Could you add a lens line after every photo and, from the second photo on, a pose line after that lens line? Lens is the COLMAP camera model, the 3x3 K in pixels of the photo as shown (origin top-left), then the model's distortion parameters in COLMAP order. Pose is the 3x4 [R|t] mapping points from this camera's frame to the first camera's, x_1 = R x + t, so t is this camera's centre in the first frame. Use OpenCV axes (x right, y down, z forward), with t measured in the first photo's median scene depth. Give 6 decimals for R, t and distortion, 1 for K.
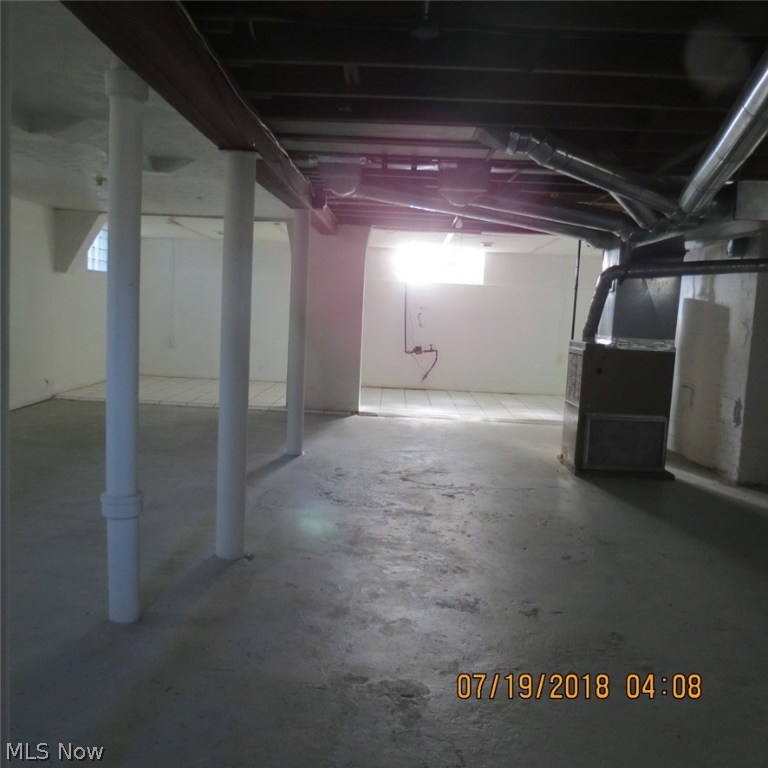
lens RADIAL K [[721.8, 0, 383.9], [0, 721.8, 384.9], [0, 0, 1]] dist [-0.020469, 0.000000]
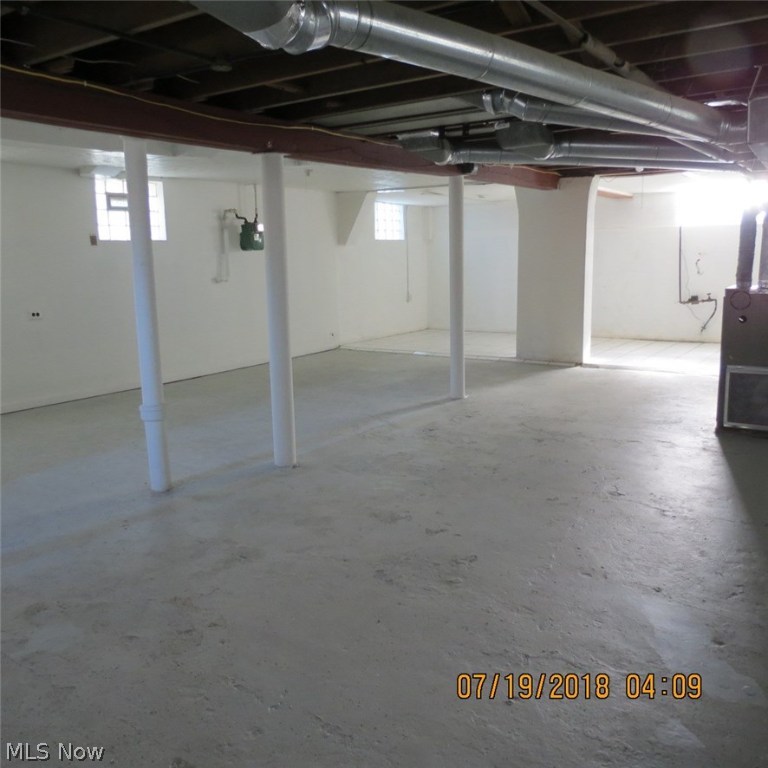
lens RADIAL K [[721.8, 0, 382.0], [0, 721.8, 382.8], [0, 0, 1]] dist [-0.020469, 0.000000]
pose [[0.838068, 0.032711, -0.544584, 0.280526], [-0.000549, 0.998251, 0.059116, 0.005023], [0.545566, -0.049245, 0.836620, 0.002587]]
